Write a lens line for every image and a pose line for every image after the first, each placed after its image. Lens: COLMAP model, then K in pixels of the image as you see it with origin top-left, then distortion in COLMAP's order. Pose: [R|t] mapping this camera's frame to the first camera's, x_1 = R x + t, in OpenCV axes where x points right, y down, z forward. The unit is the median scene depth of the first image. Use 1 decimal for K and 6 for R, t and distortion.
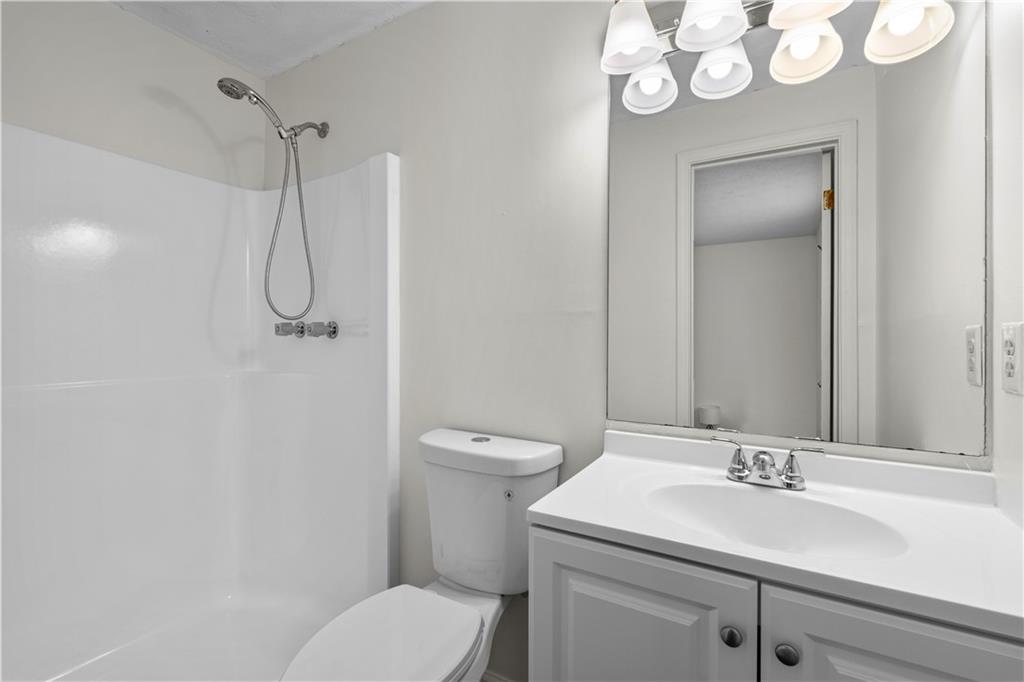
lens RADIAL K [[450.2, 0, 511.7], [0, 450.2, 336.8], [0, 0, 1]] dist [-0.004465, 0.000313]
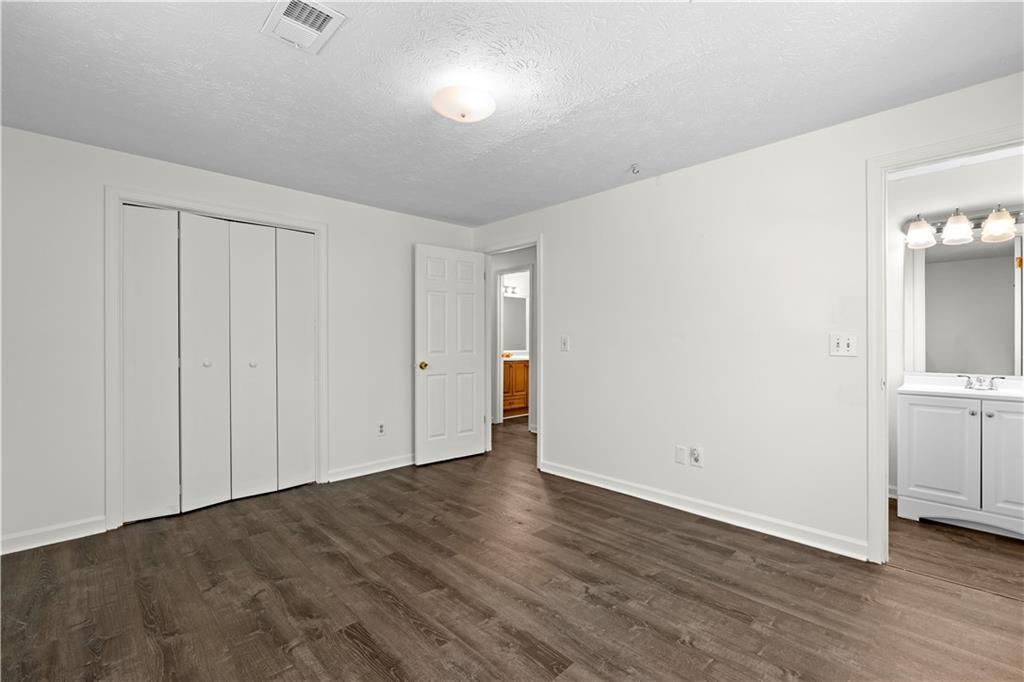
lens RADIAL K [[450.2, 0, 514.8], [0, 450.2, 340.8], [0, 0, 1]] dist [-0.004465, 0.000313]
pose [[0.964293, -0.002021, -0.264831, -2.325751], [0.001365, 0.999996, -0.002660, 0.017445], [0.264835, 0.002204, 0.964291, -3.833236]]
